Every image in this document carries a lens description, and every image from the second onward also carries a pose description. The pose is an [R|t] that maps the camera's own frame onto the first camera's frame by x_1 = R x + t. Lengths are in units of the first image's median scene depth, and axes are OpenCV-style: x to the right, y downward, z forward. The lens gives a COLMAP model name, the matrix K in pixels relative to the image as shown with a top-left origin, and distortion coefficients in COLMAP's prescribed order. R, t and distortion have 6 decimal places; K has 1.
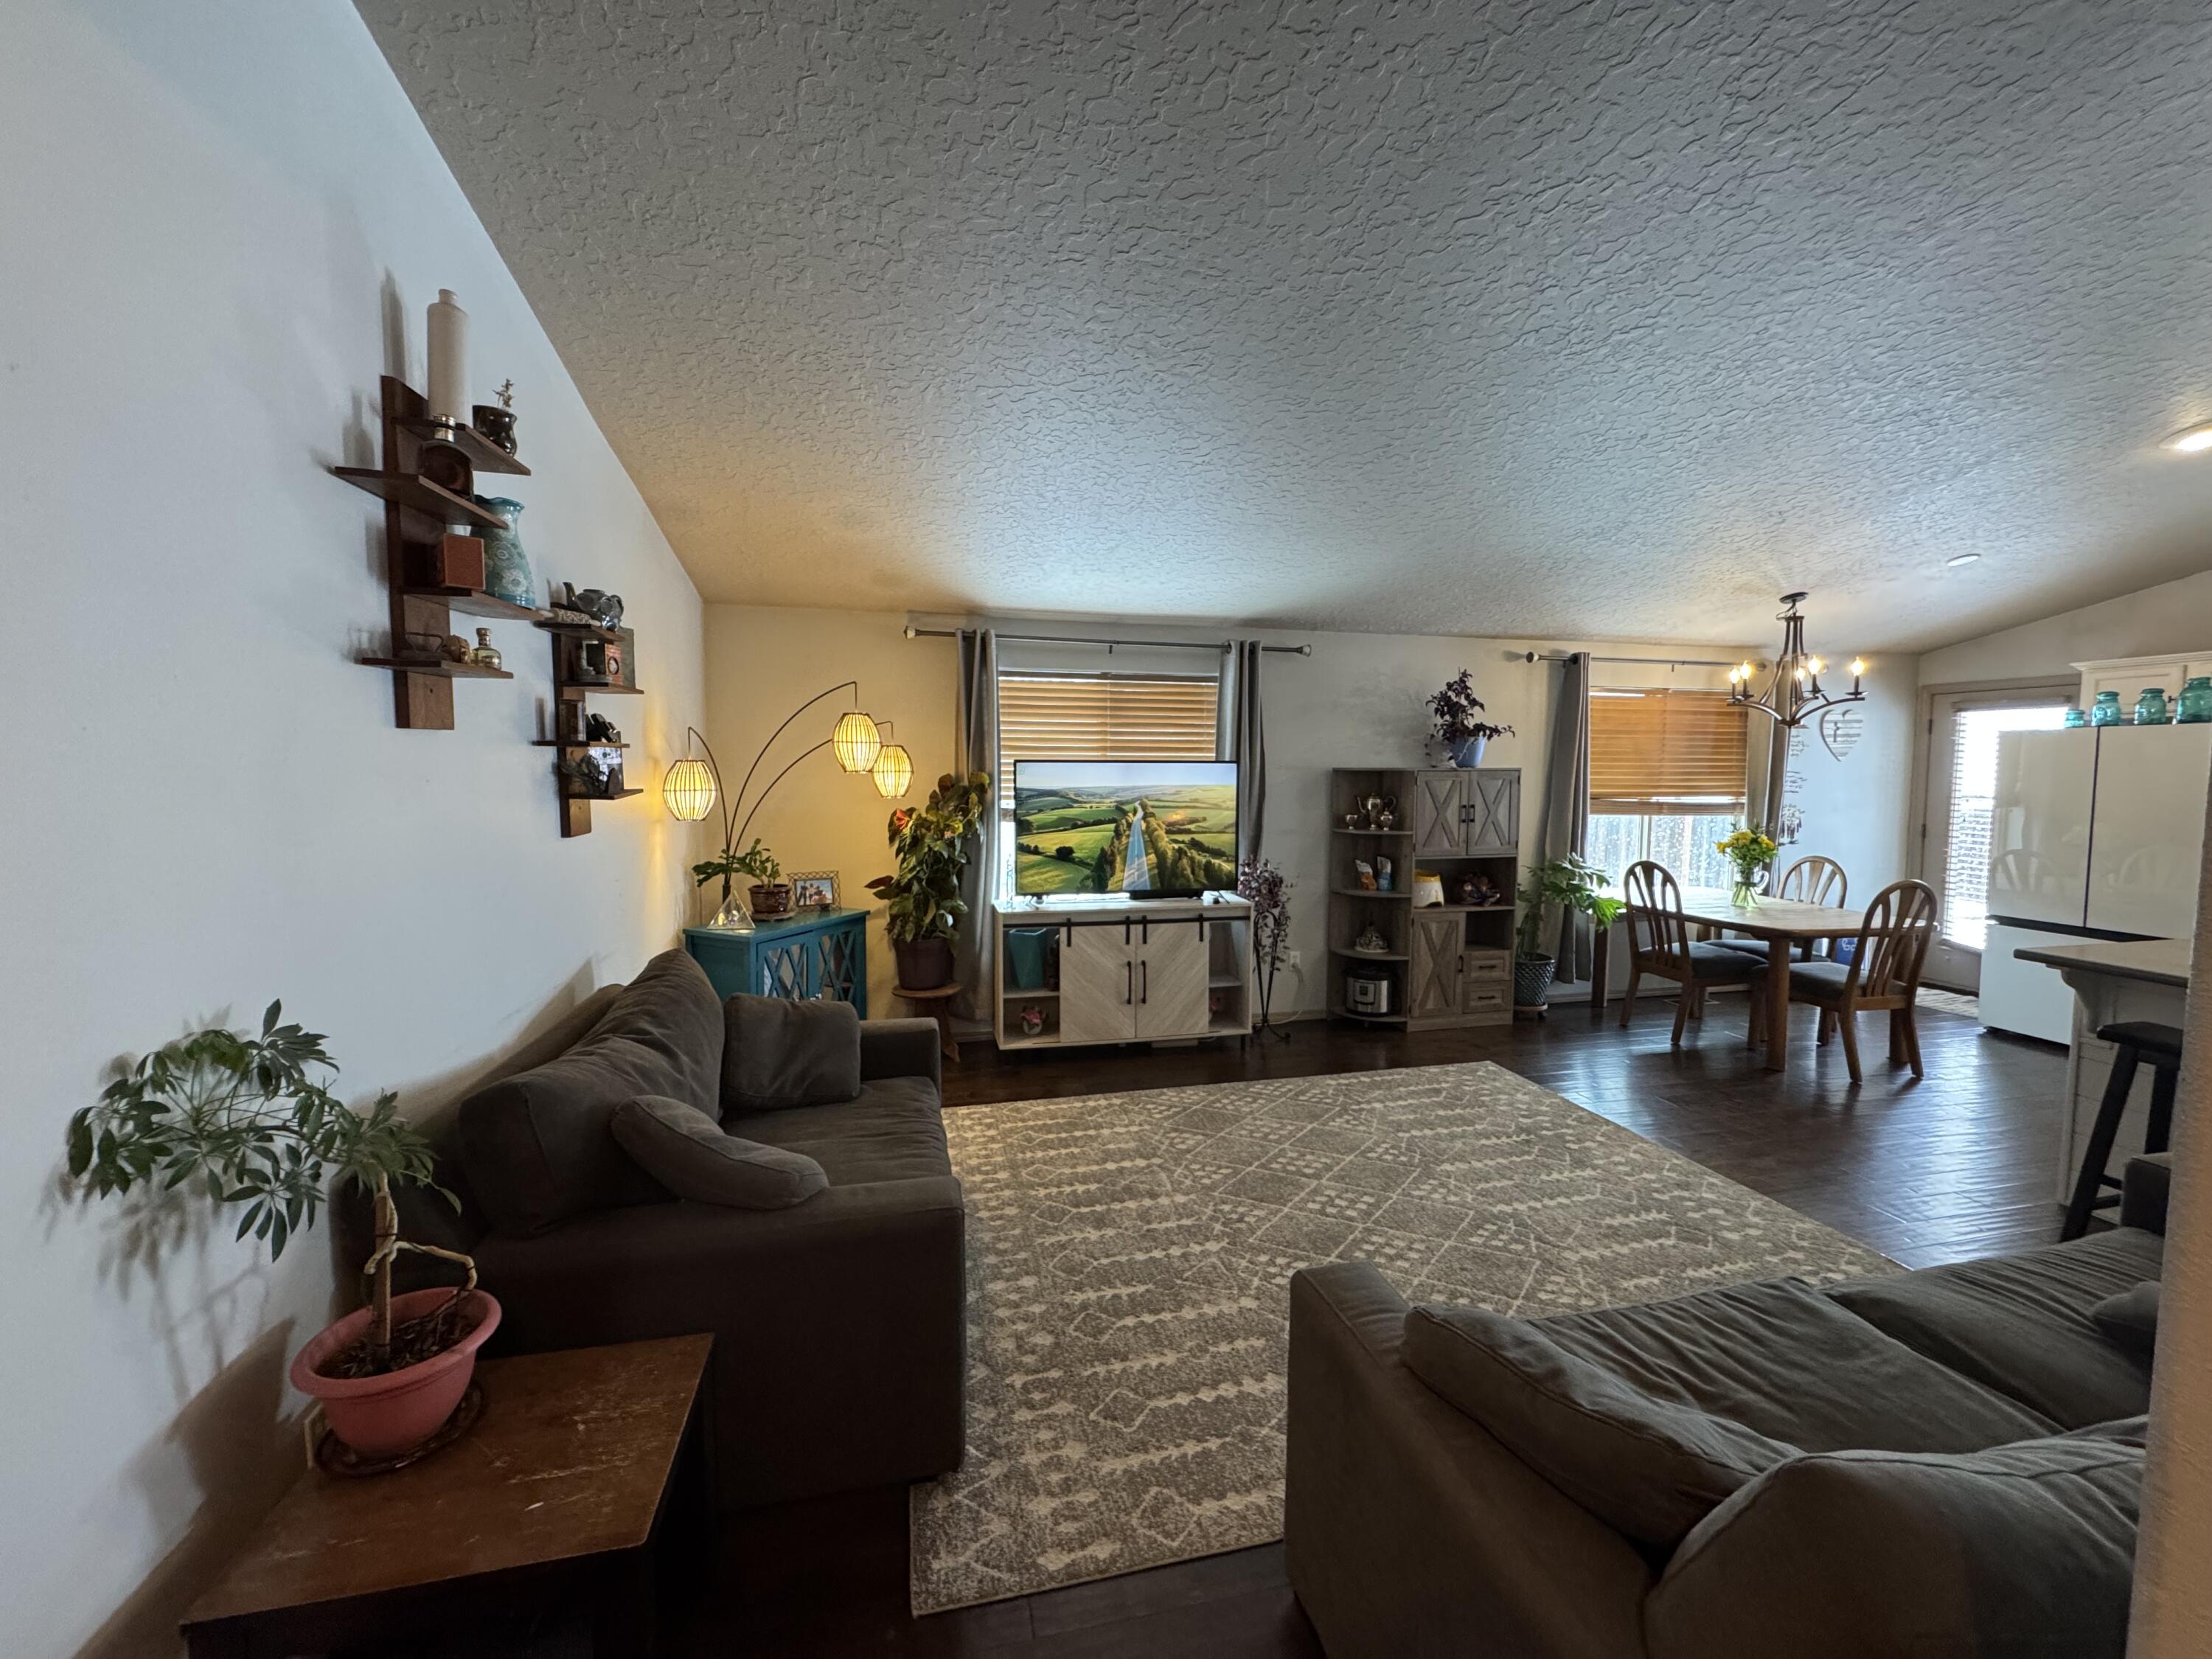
lens RADIAL K [[874.8, 0, 1104.7], [0, 874.8, 826.1], [0, 0, 1]] dist [-0.002729, 0.000637]
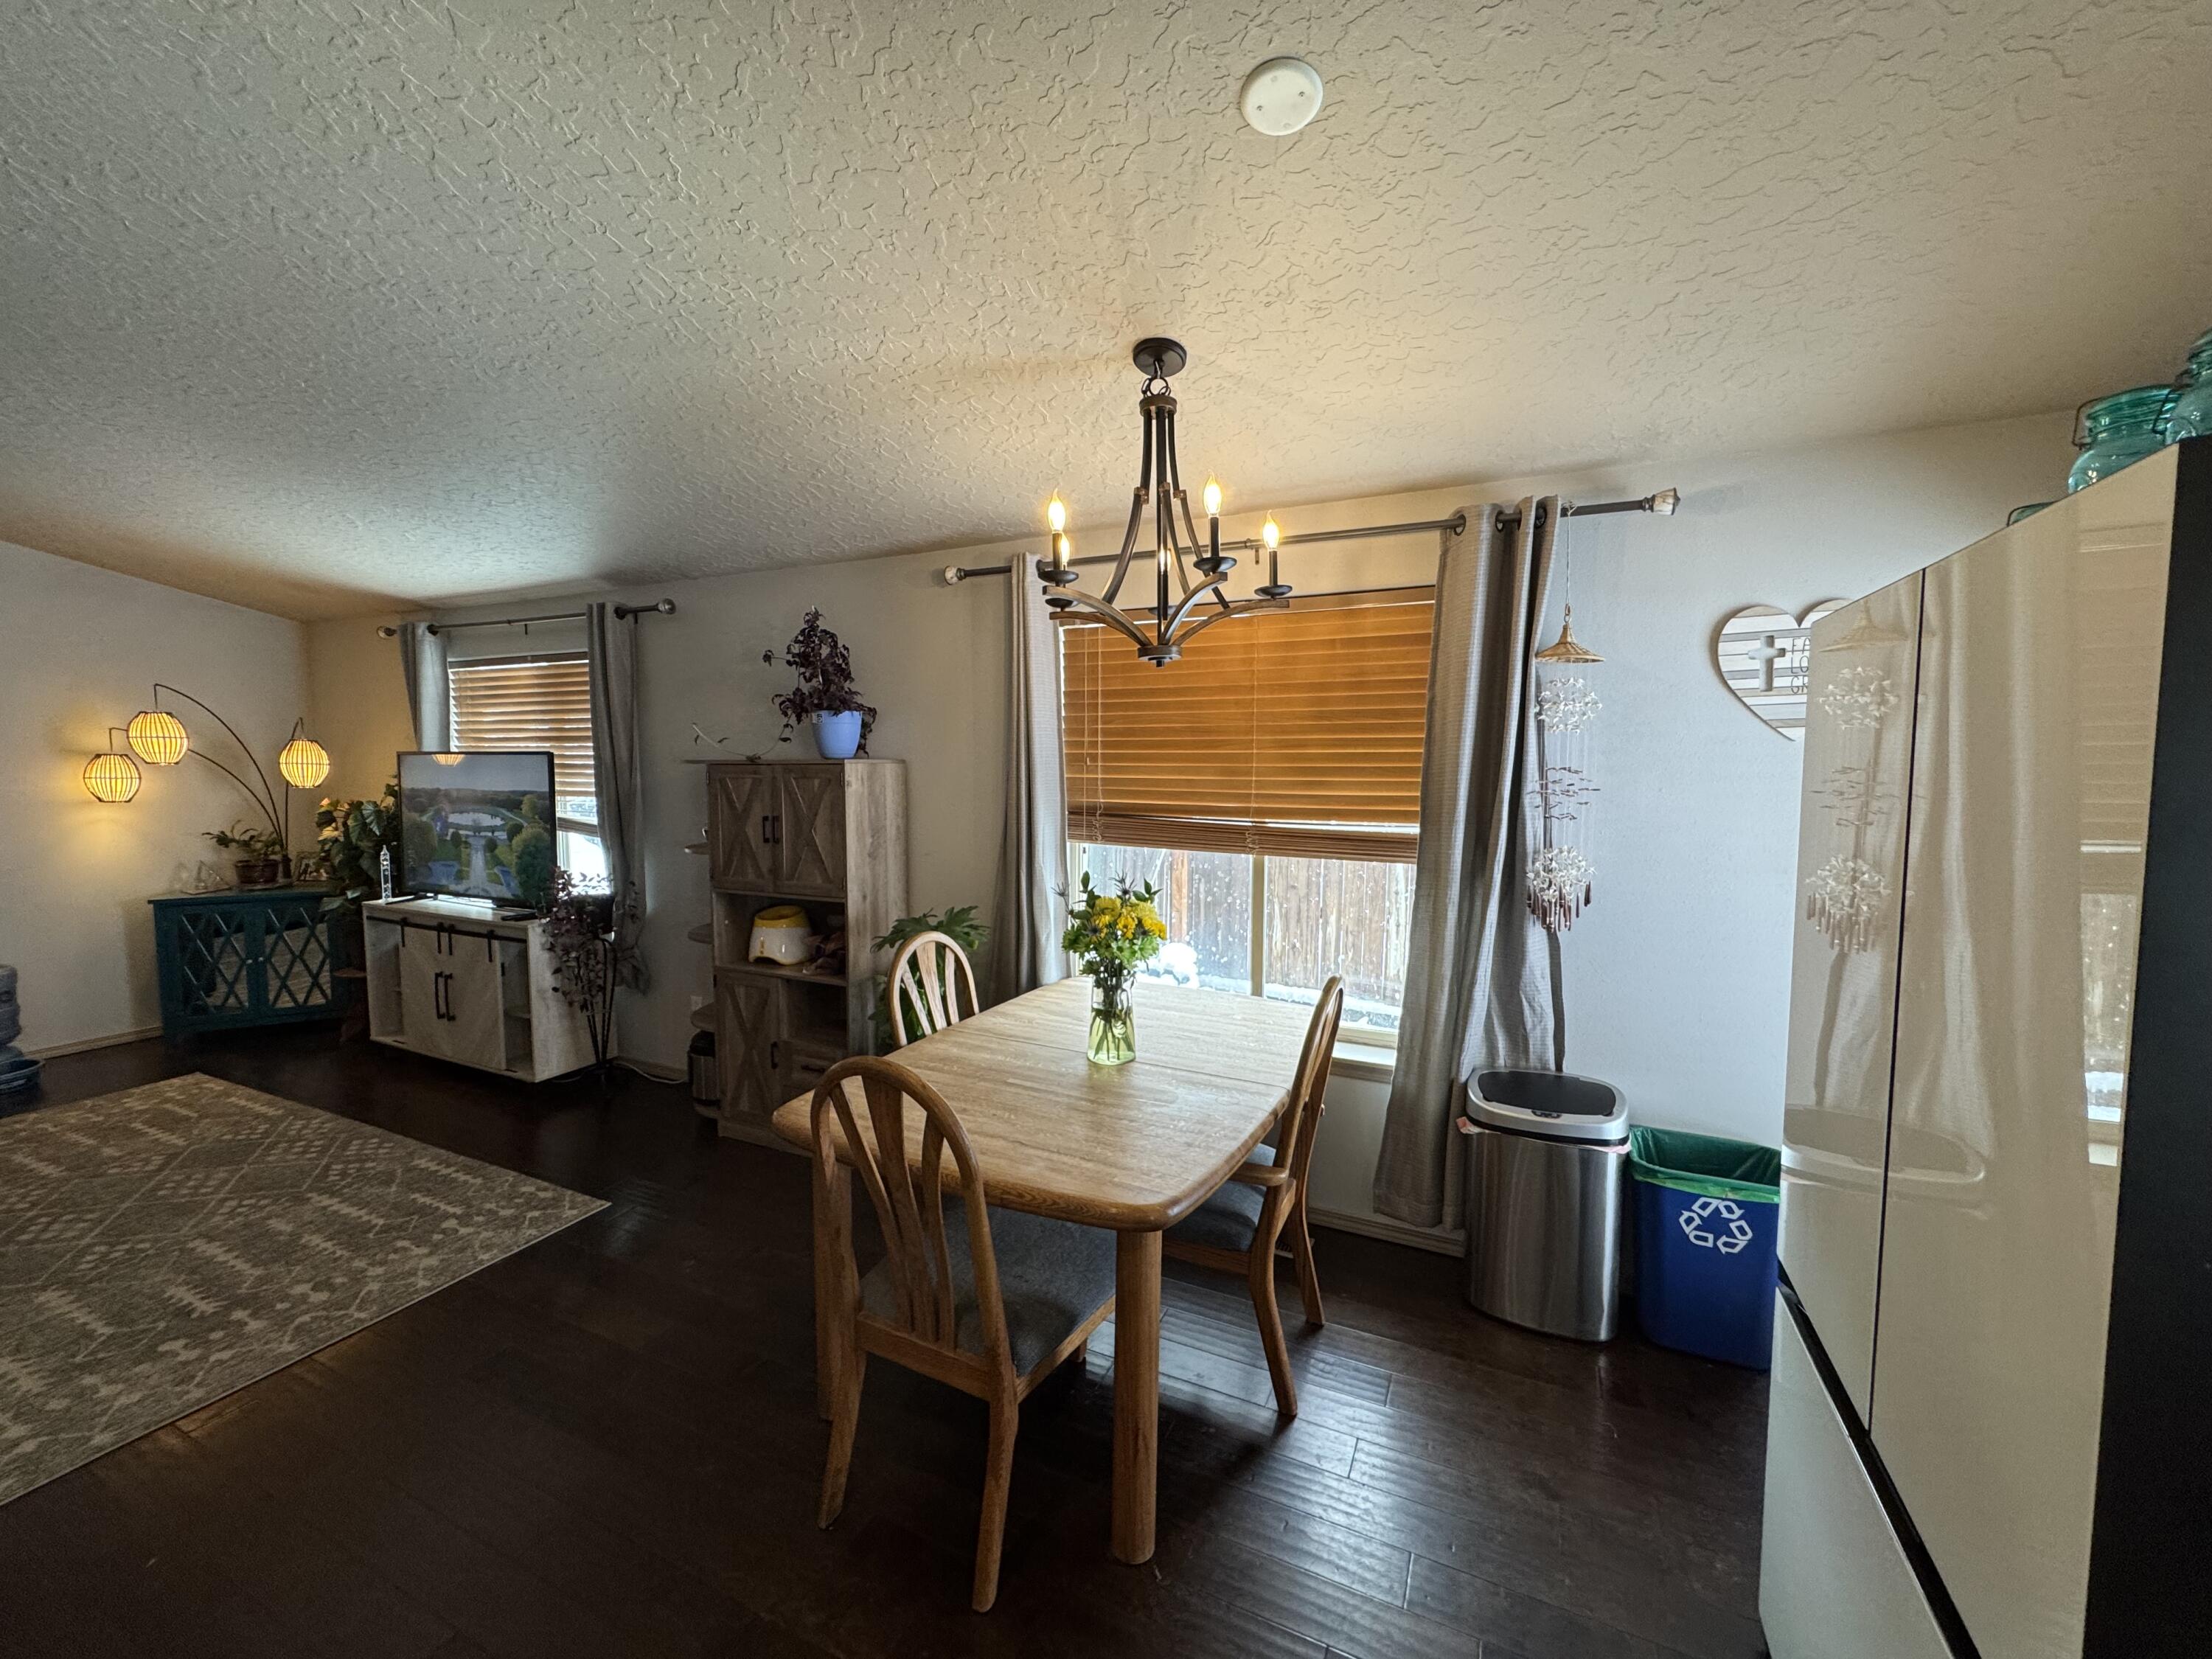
lens RADIAL K [[874.8, 0, 1104.7], [0, 874.8, 826.1], [0, 0, 1]] dist [-0.002729, 0.000637]
pose [[0.787575, 0.046445, -0.614466, 1.411264], [-0.041193, 0.998893, 0.022703, -0.058795], [0.614840, 0.007431, 0.788617, 0.882759]]
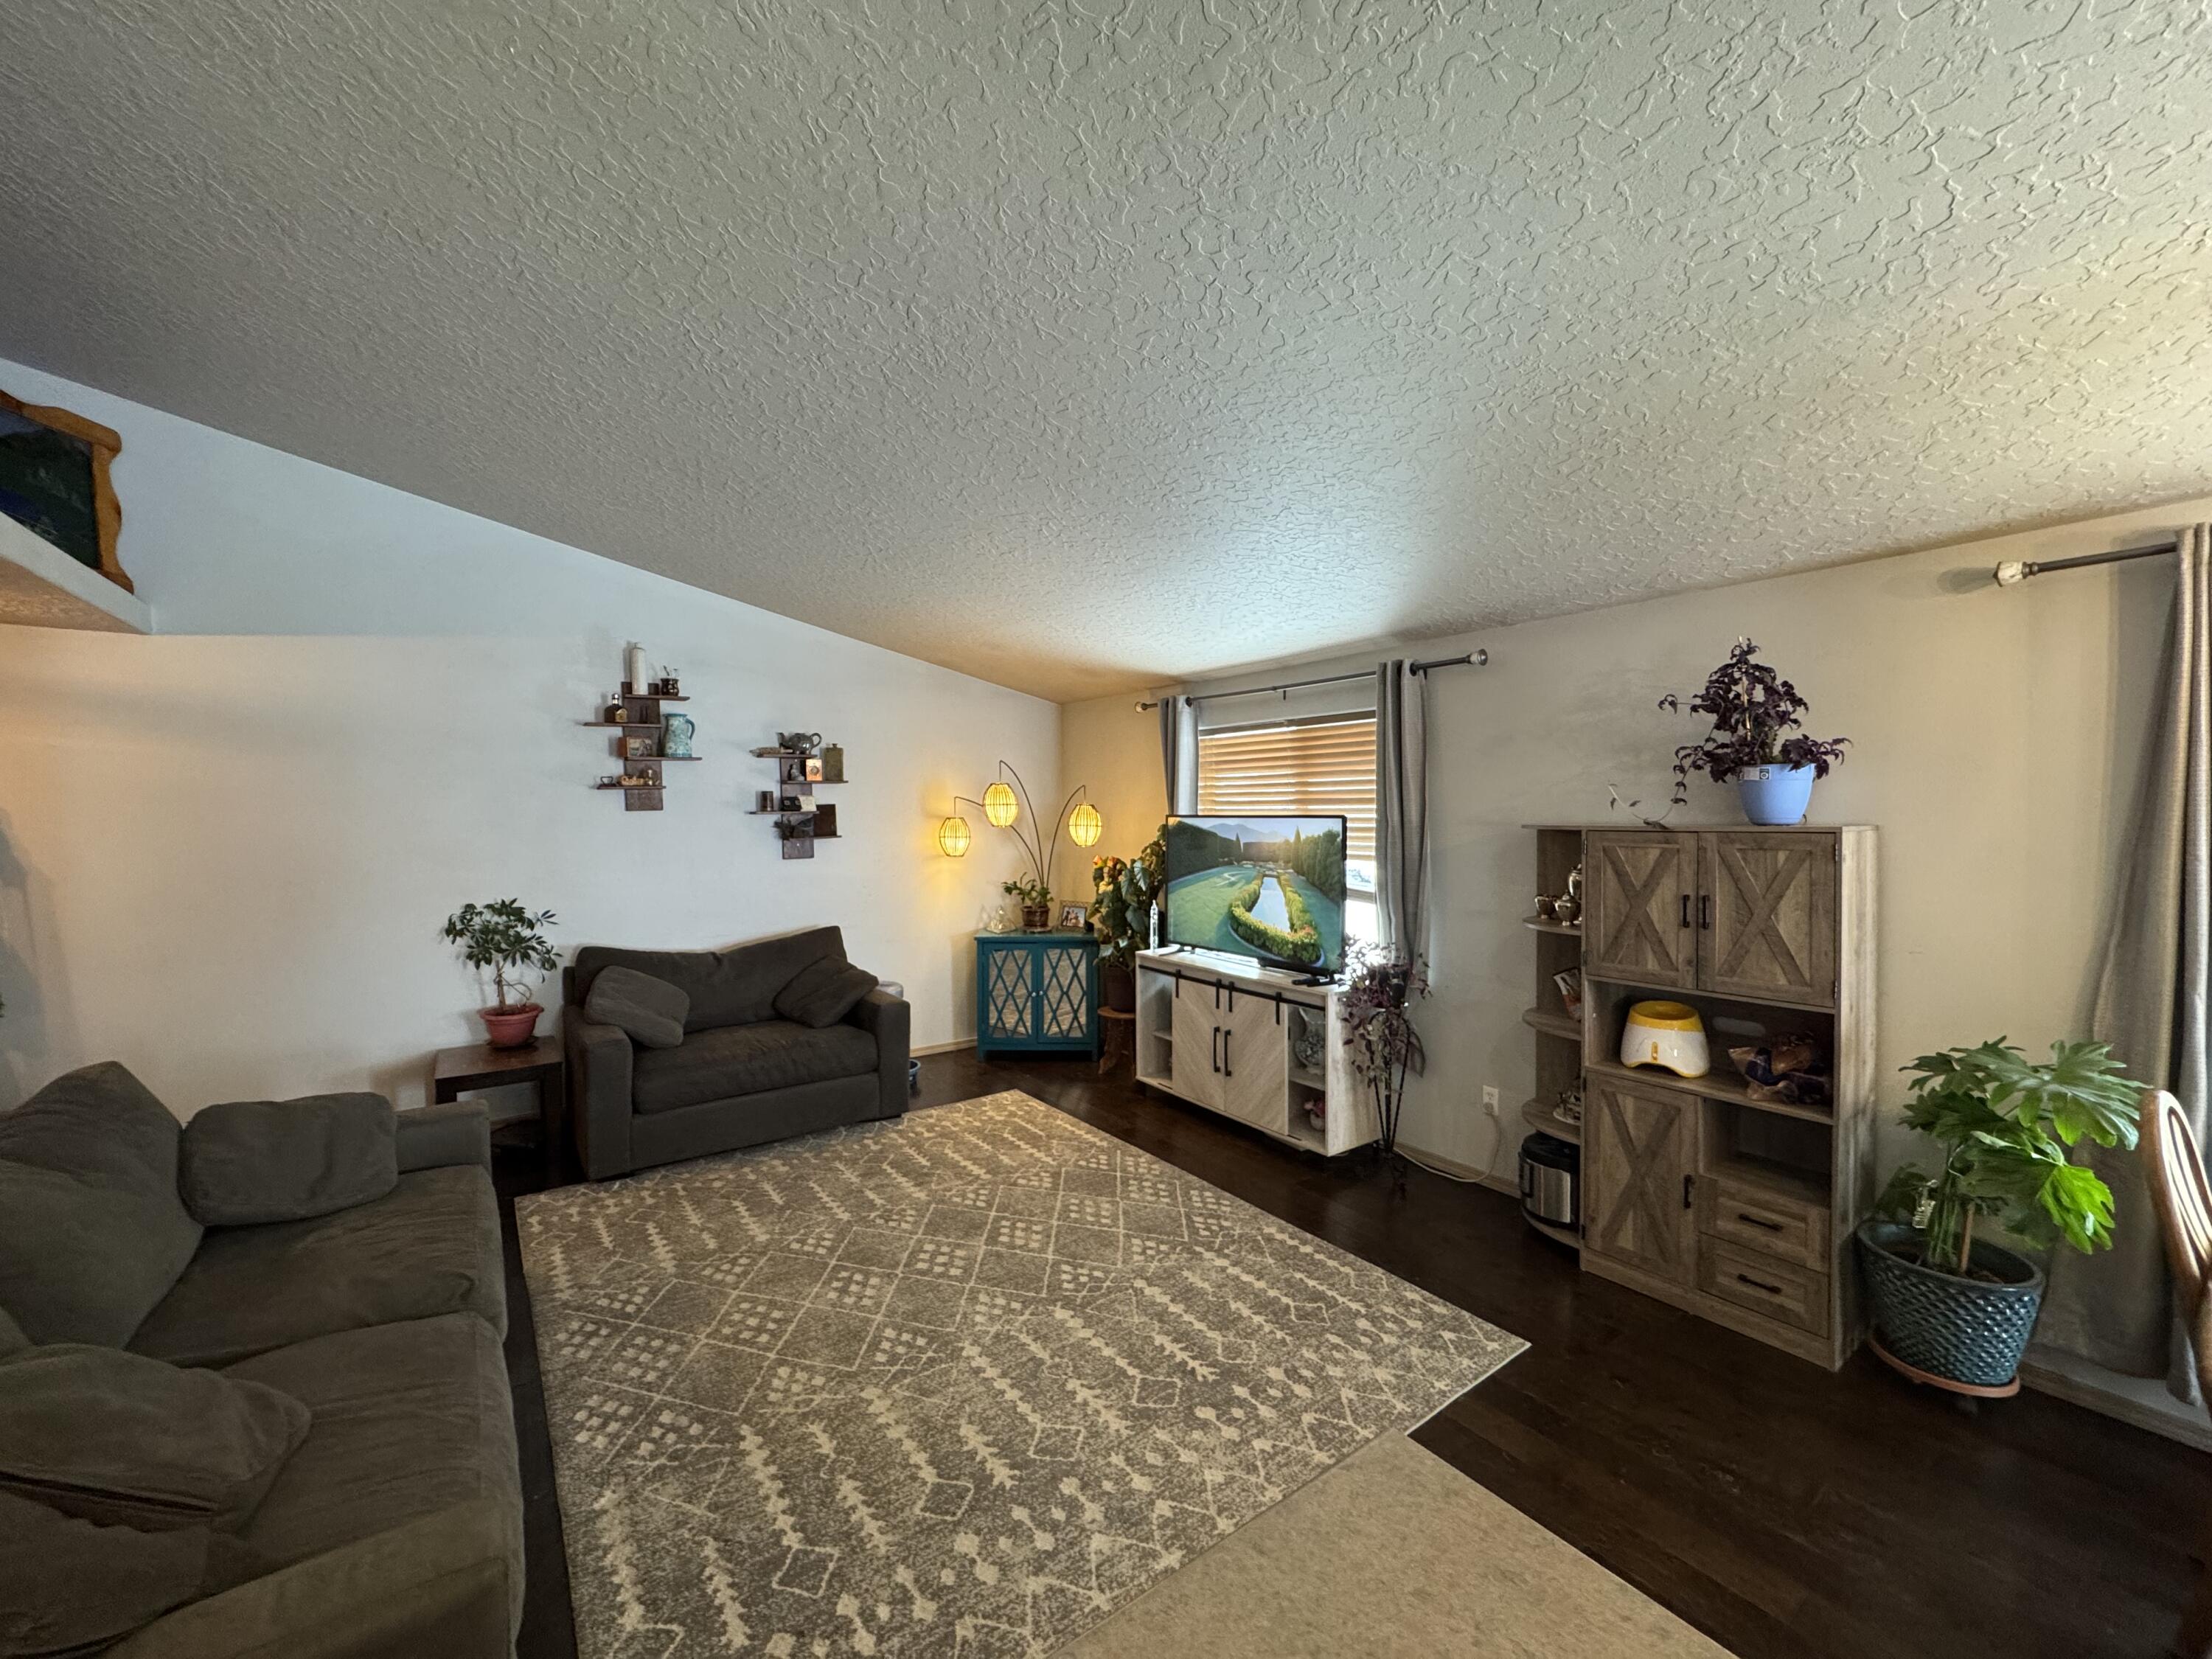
lens RADIAL K [[874.8, 0, 1104.7], [0, 874.8, 826.1], [0, 0, 1]] dist [-0.002729, 0.000637]
pose [[0.388791, 0.011279, -0.921257, 1.065676], [-0.054444, 0.998459, -0.010752, -0.057456], [0.919716, 0.054338, 0.388806, 0.632808]]
